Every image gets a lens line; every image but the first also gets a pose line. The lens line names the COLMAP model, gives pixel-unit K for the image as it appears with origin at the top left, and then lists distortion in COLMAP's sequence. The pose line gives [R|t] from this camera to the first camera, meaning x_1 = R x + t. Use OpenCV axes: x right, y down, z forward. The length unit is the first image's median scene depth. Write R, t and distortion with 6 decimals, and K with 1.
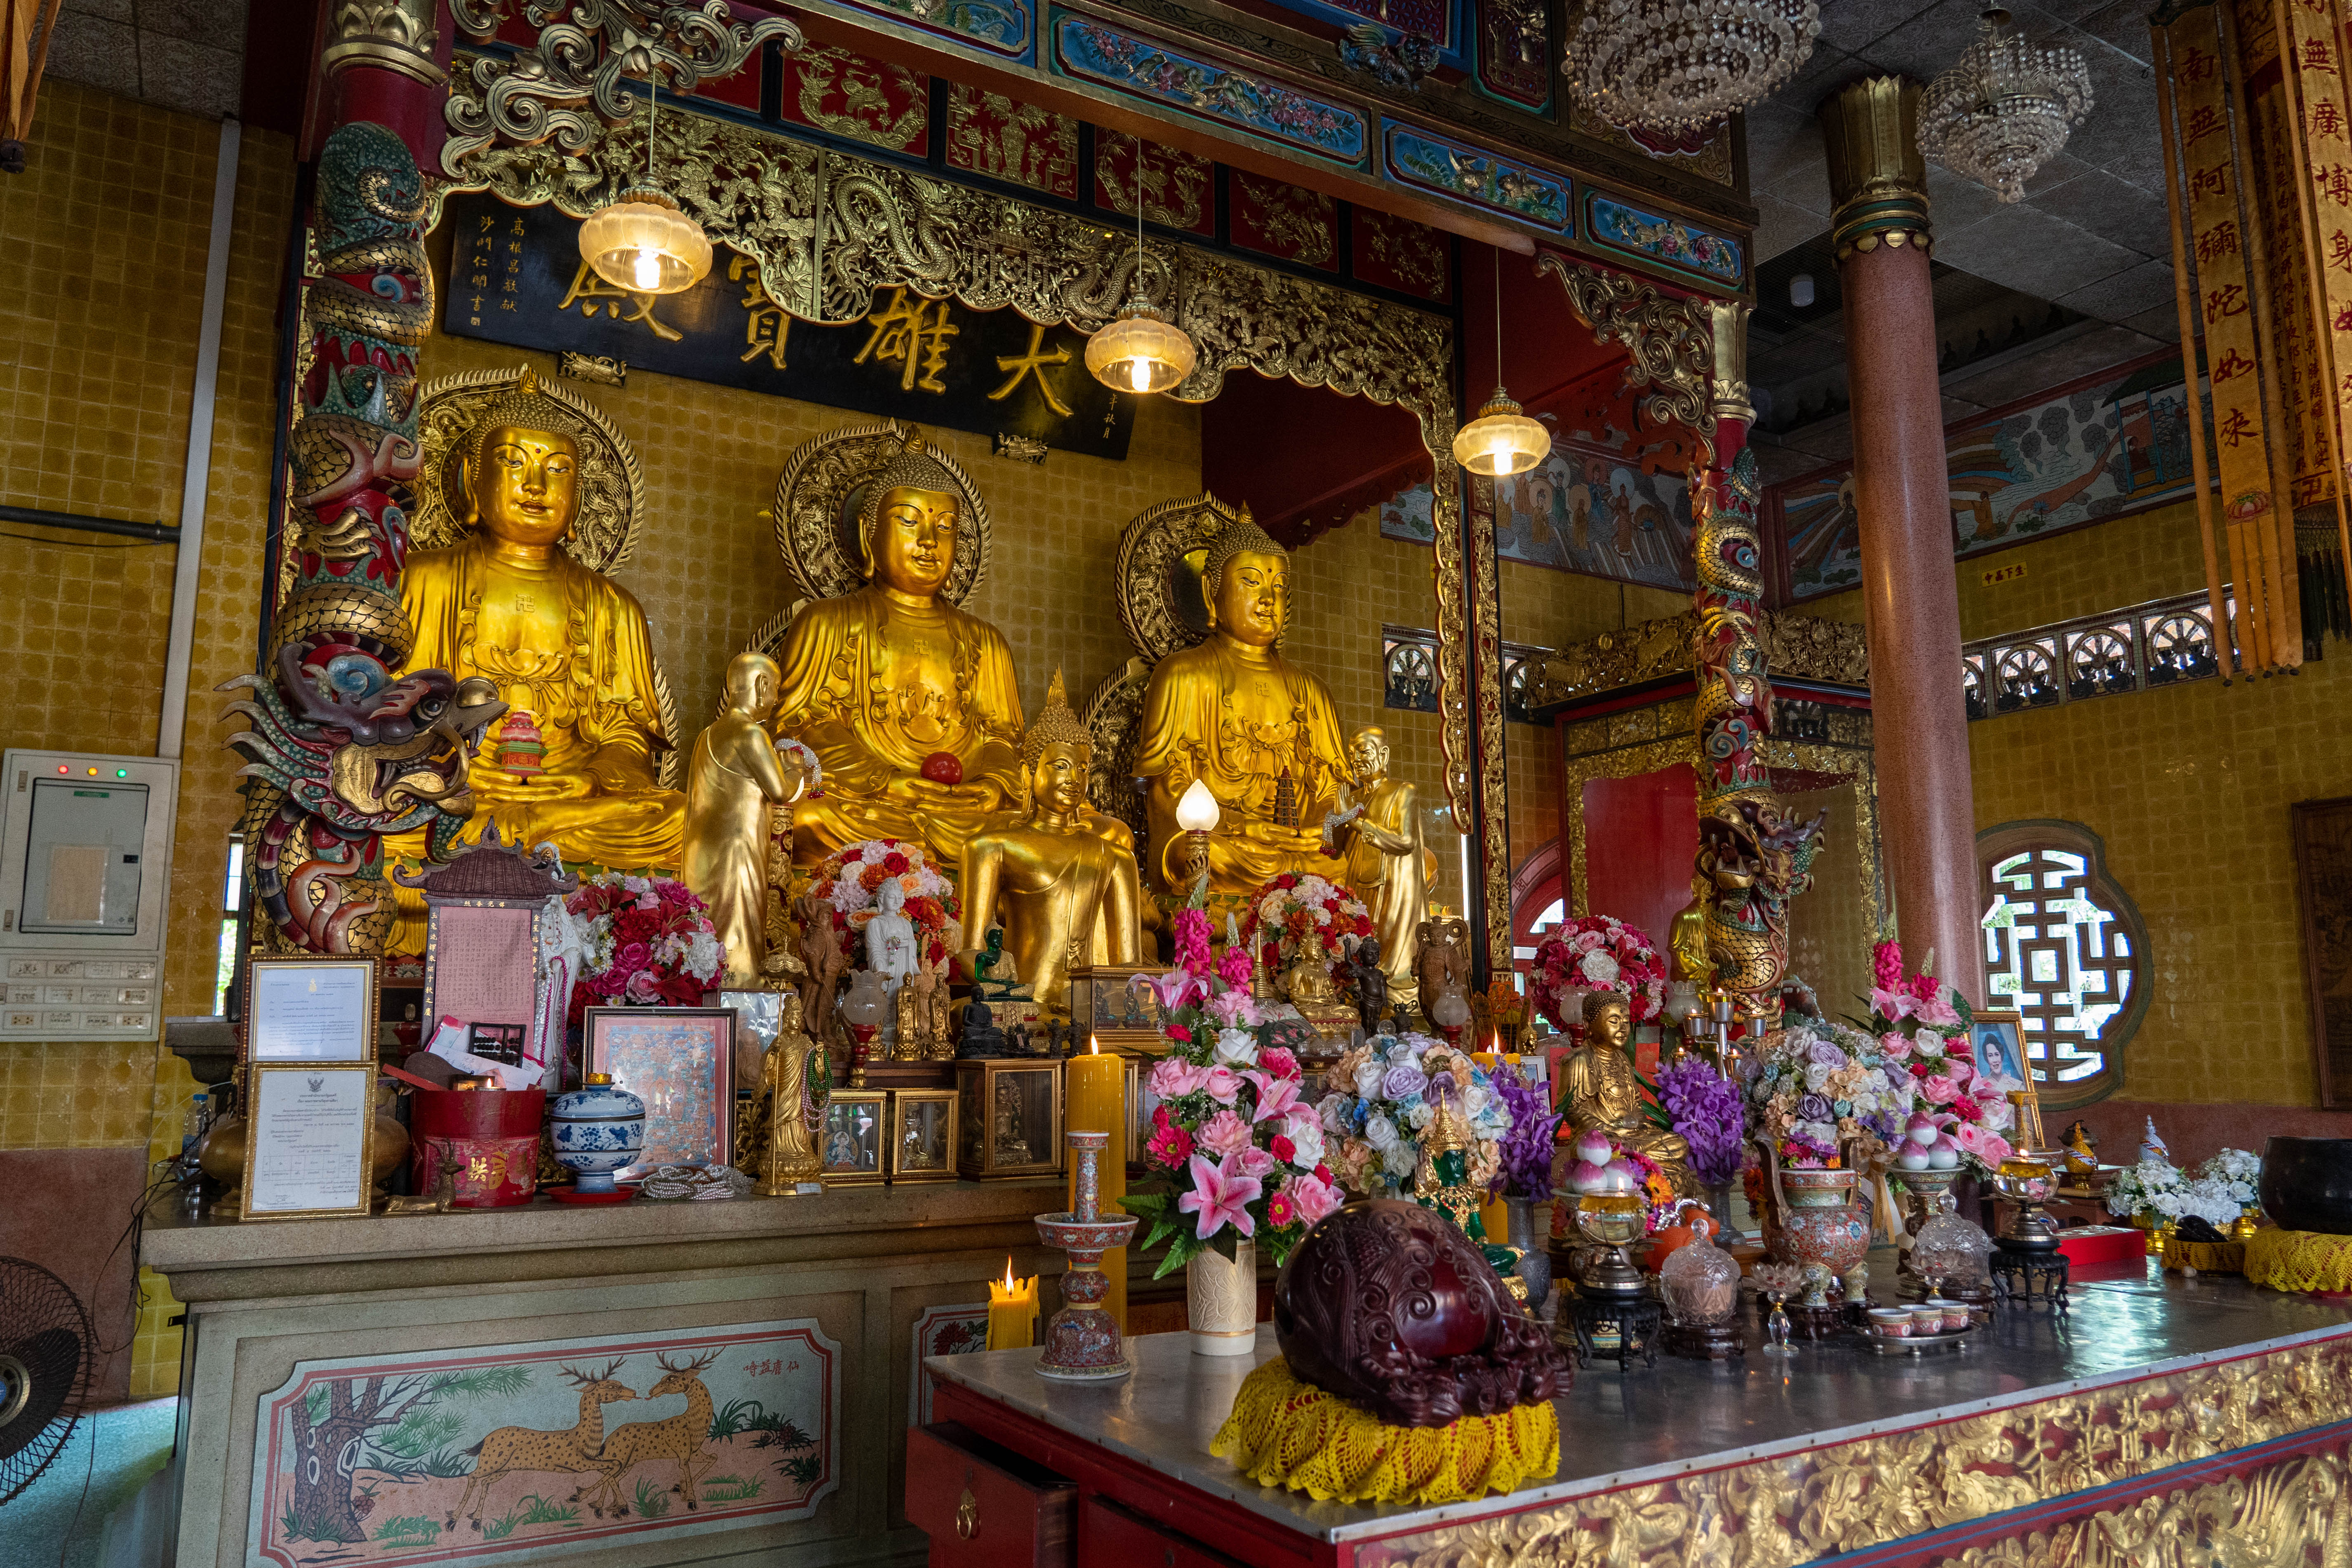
lens RADIAL K [[1679.8, 0, 1178.9], [0, 1679.8, 777.1], [0, 0, 1]] dist [-0.025328, 0.013151]
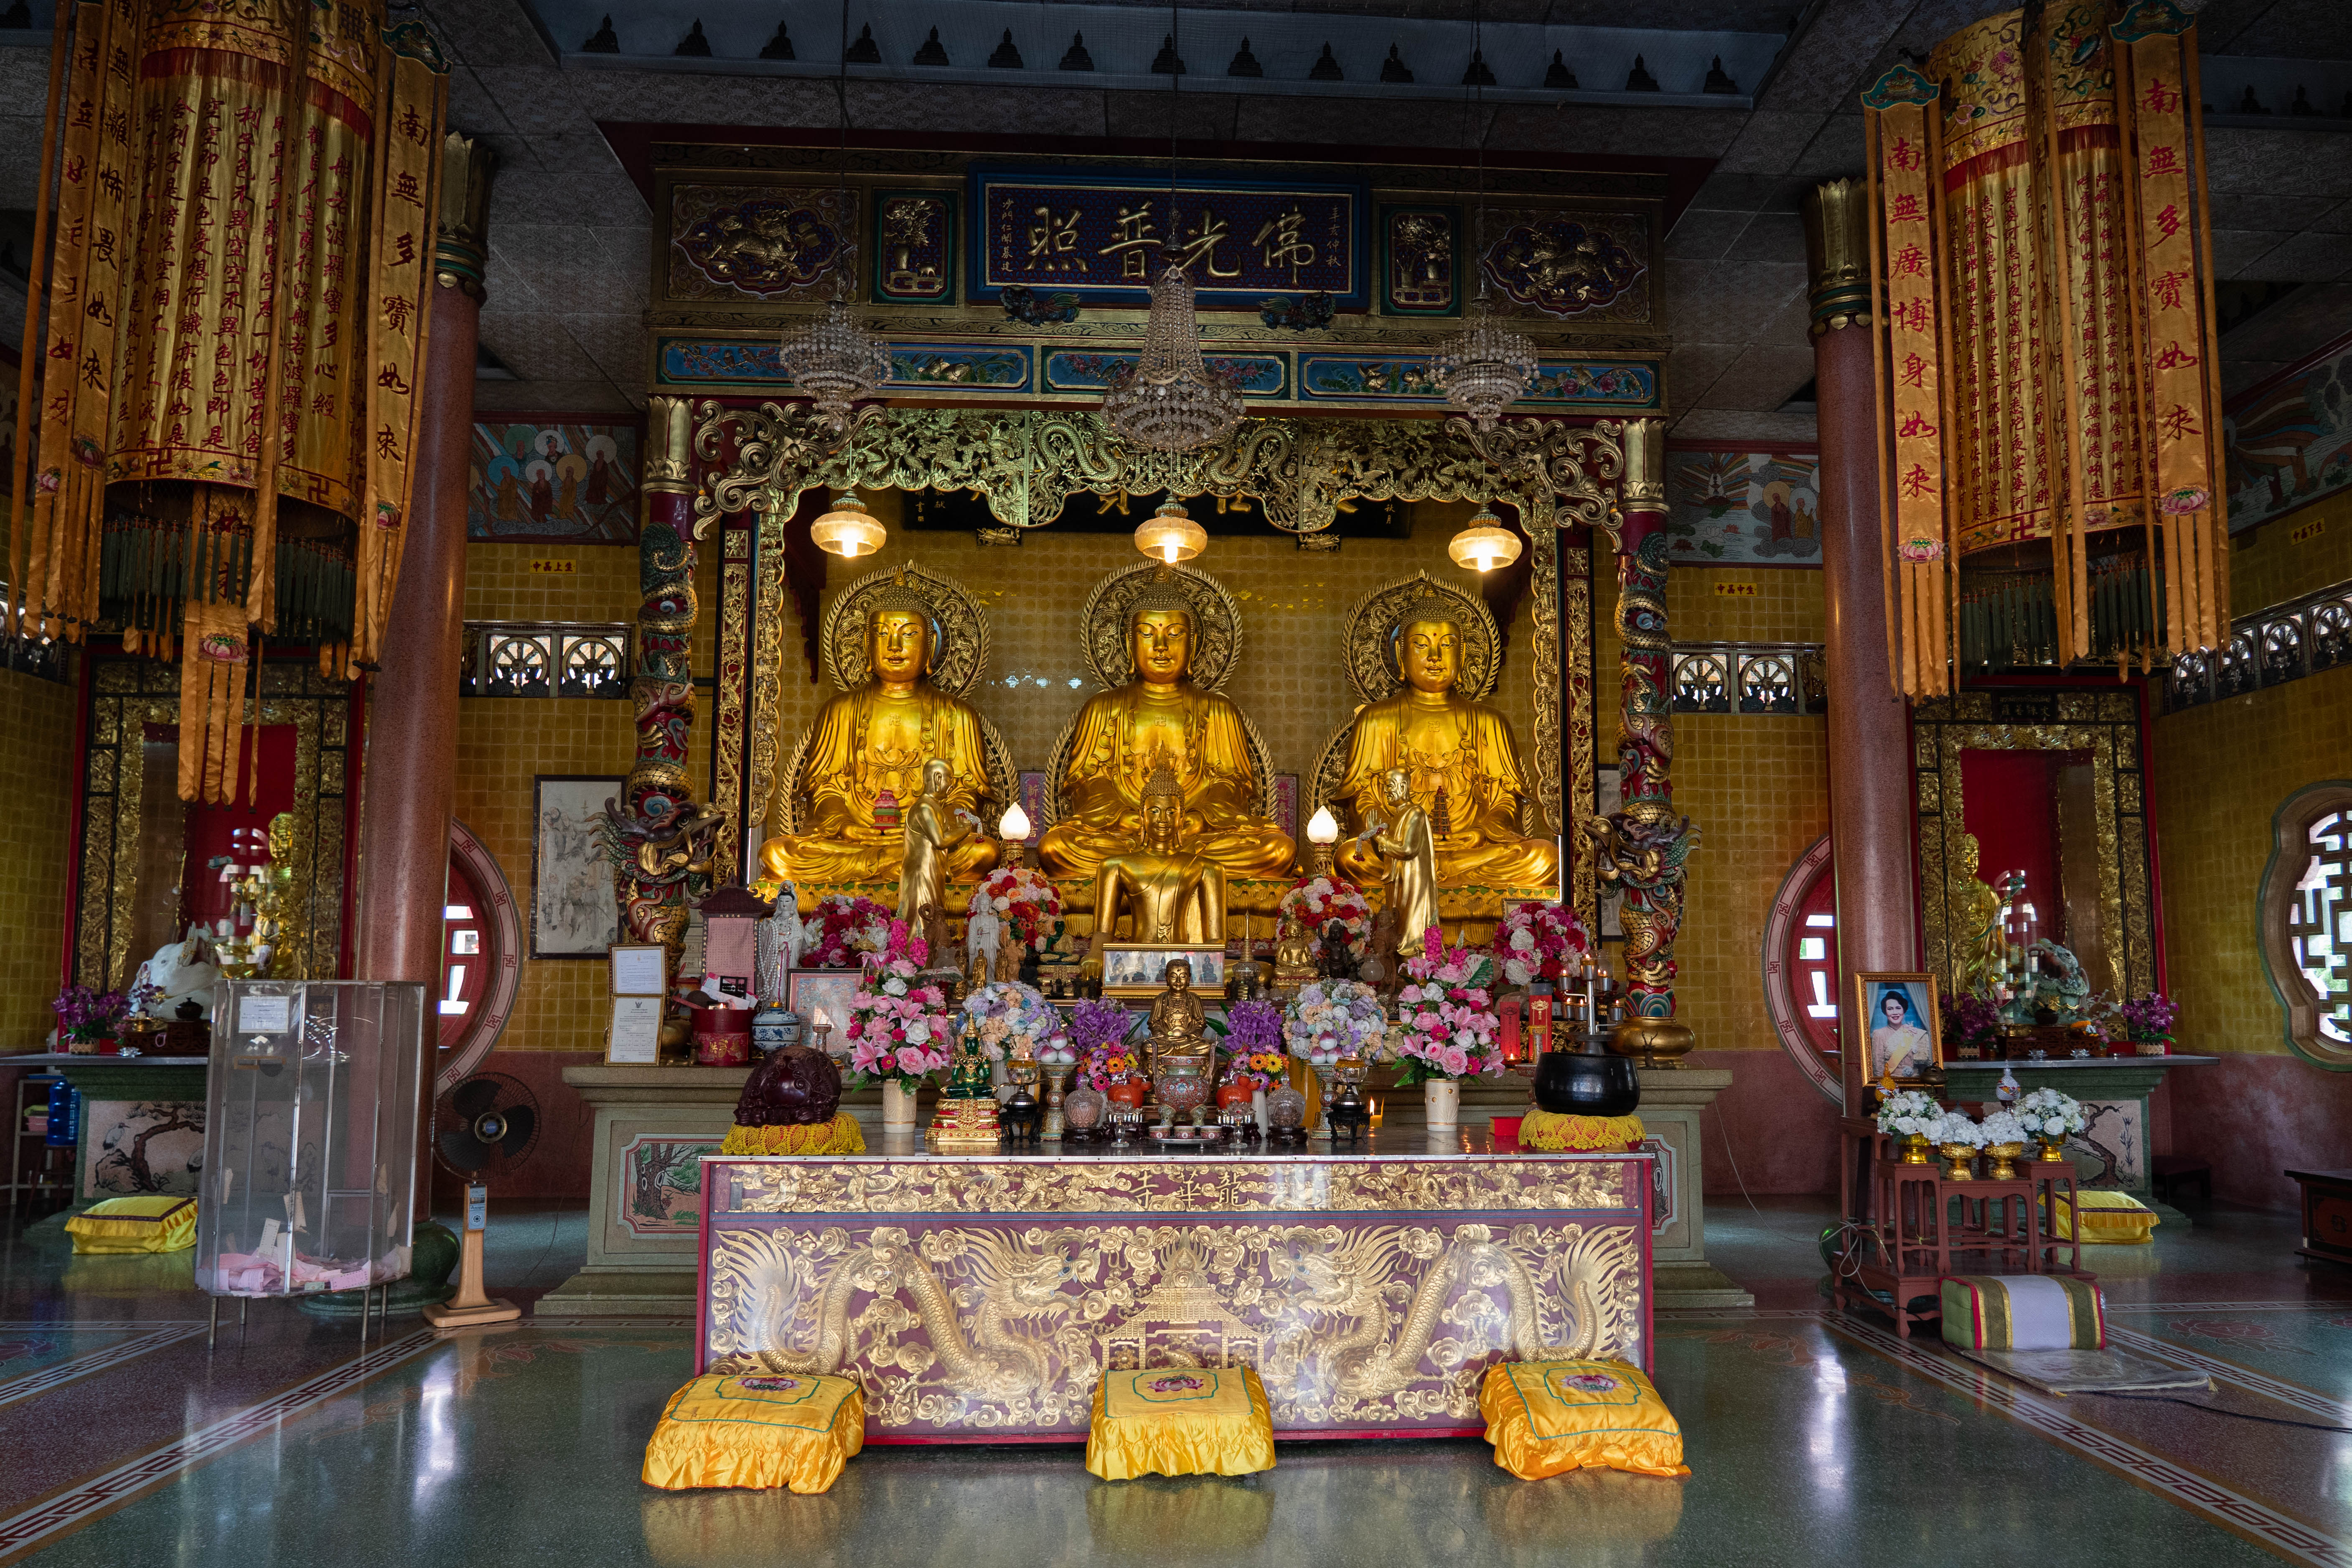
lens RADIAL K [[1679.7, 0, 1224.7], [0, 1679.7, 825.3], [0, 0, 1]] dist [-0.025328, 0.013151]
pose [[0.887302, -0.039872, -0.459462, 0.644388], [0.062689, 0.997436, 0.034507, -0.039538], [0.456908, -0.059421, 0.887527, -0.302997]]
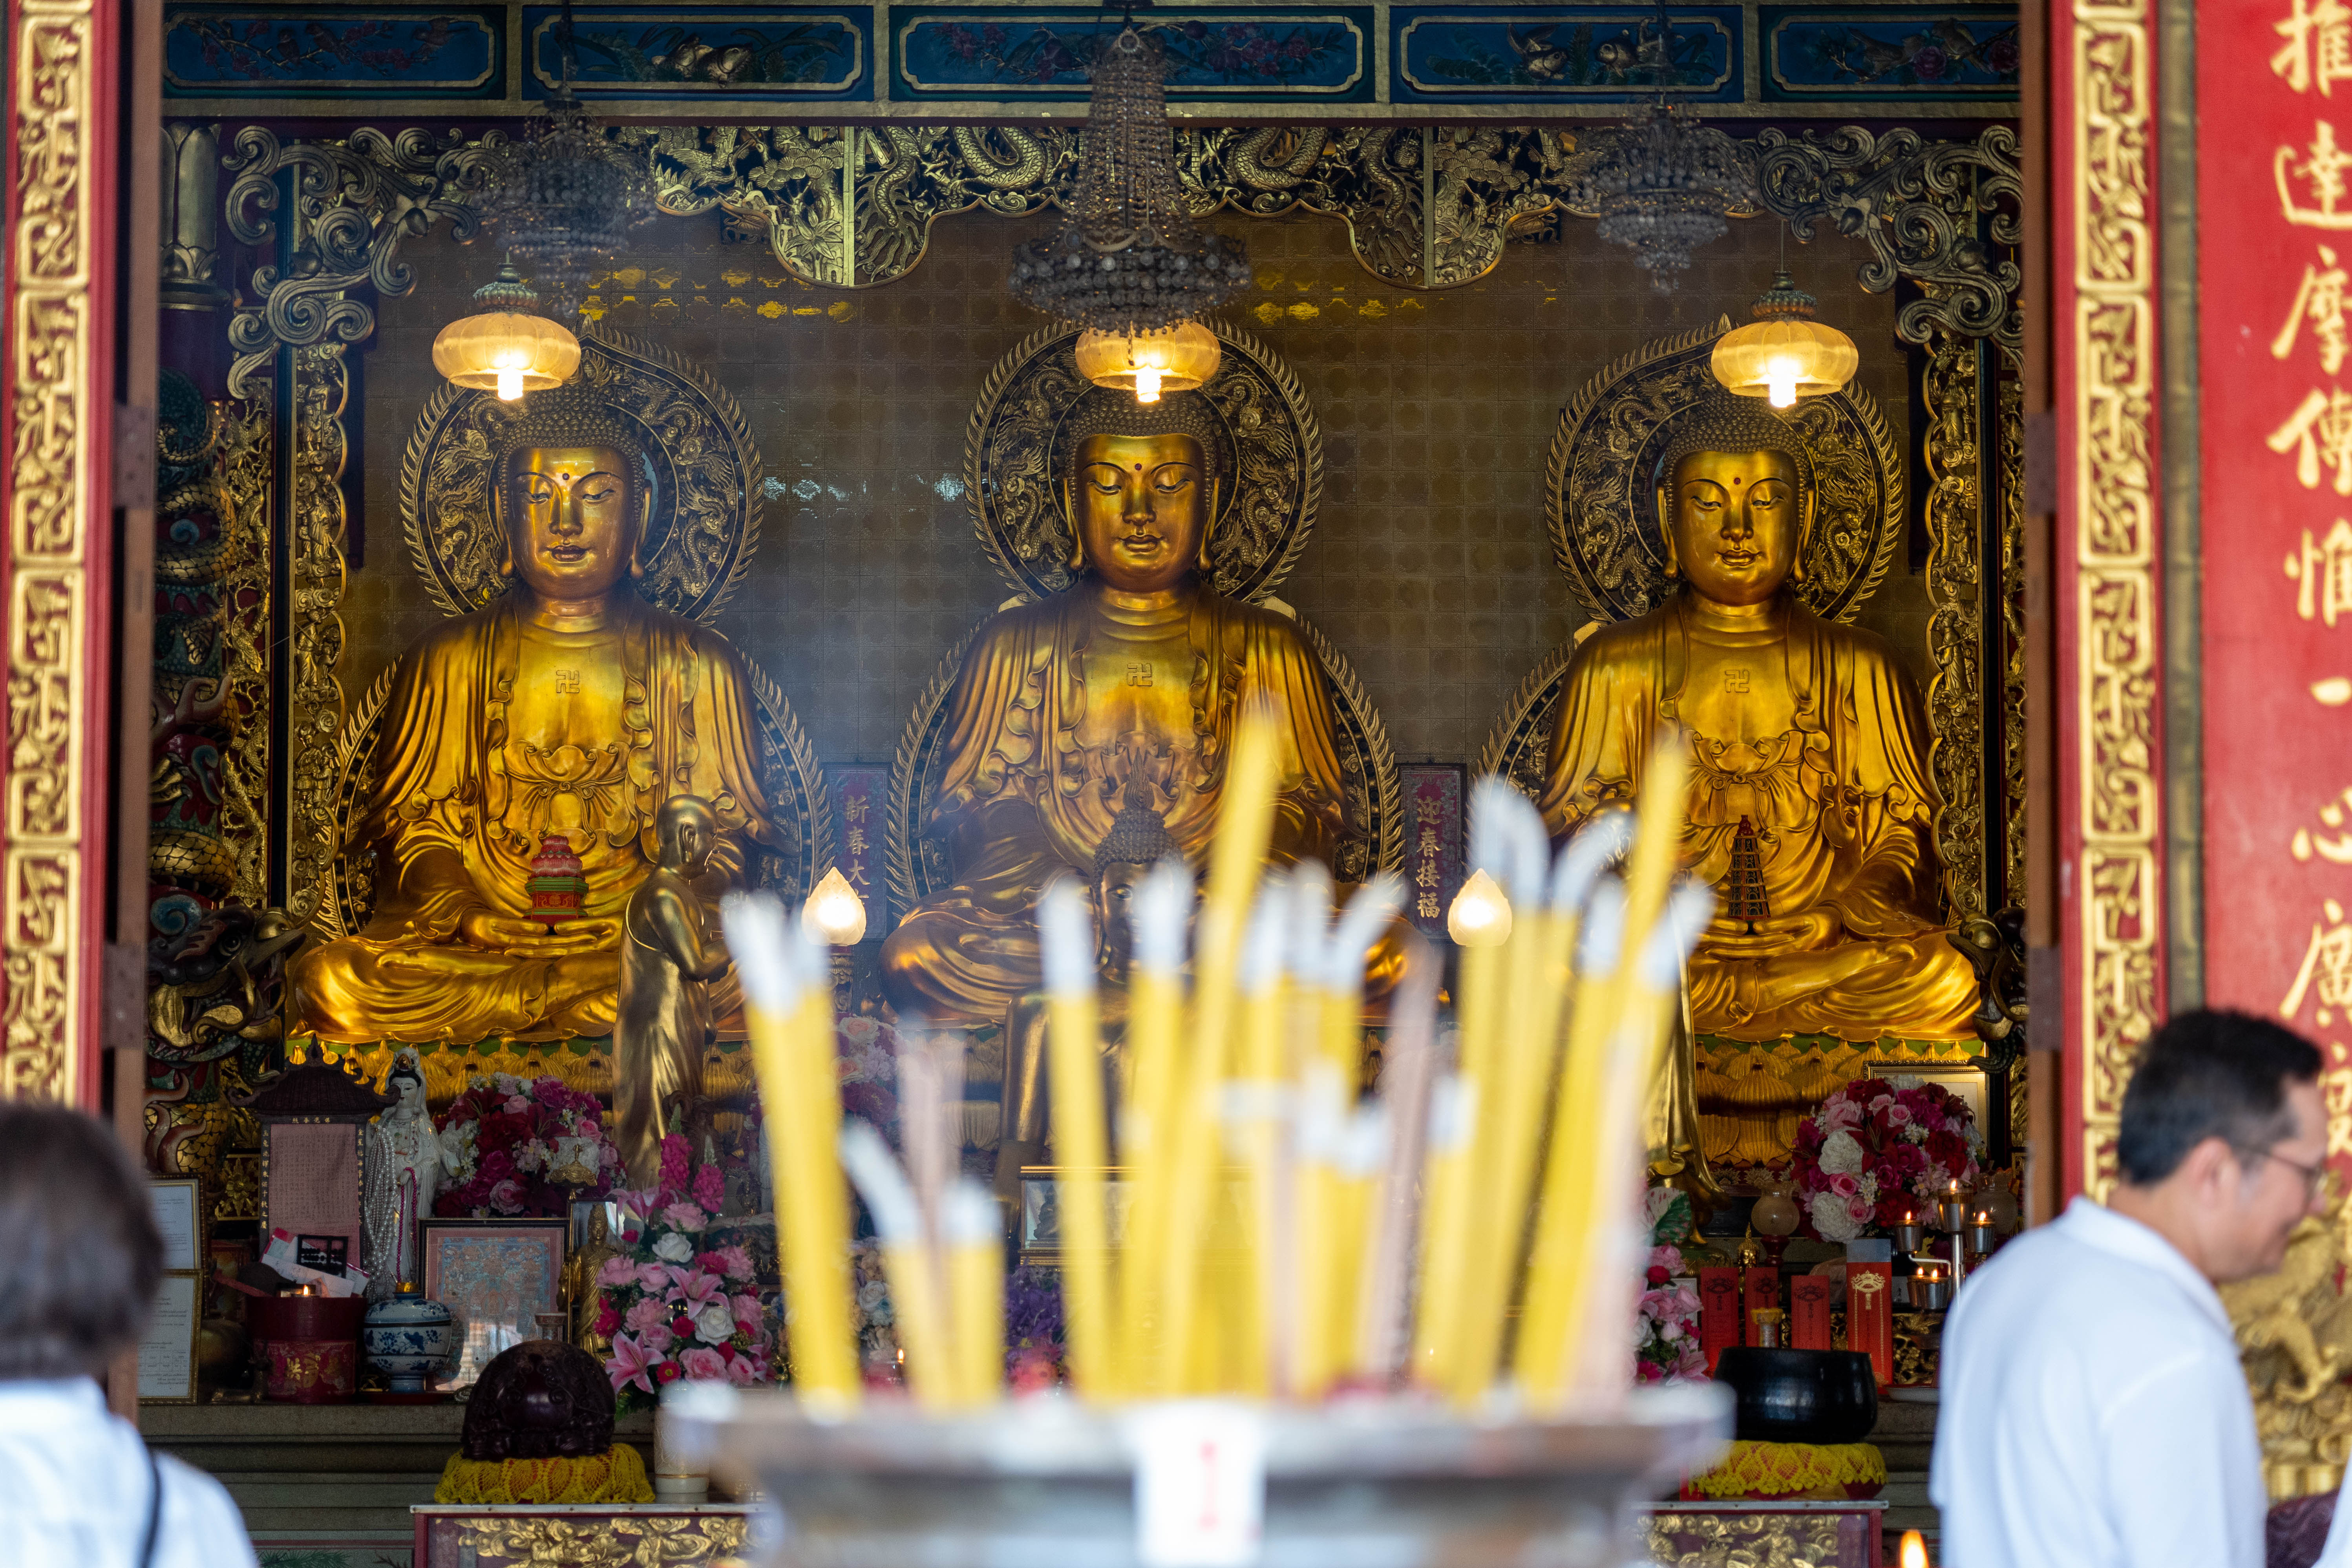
lens RADIAL K [[6303.7, 0, 1175.5], [0, 6303.7, 778.5], [0, 0, 1]] dist [0.140557, 0.000000]
pose [[0.864467, -0.040098, -0.501088, 1.283487], [0.074021, 0.996101, 0.047990, -0.180250], [0.497210, -0.078577, 0.864065, -1.334353]]
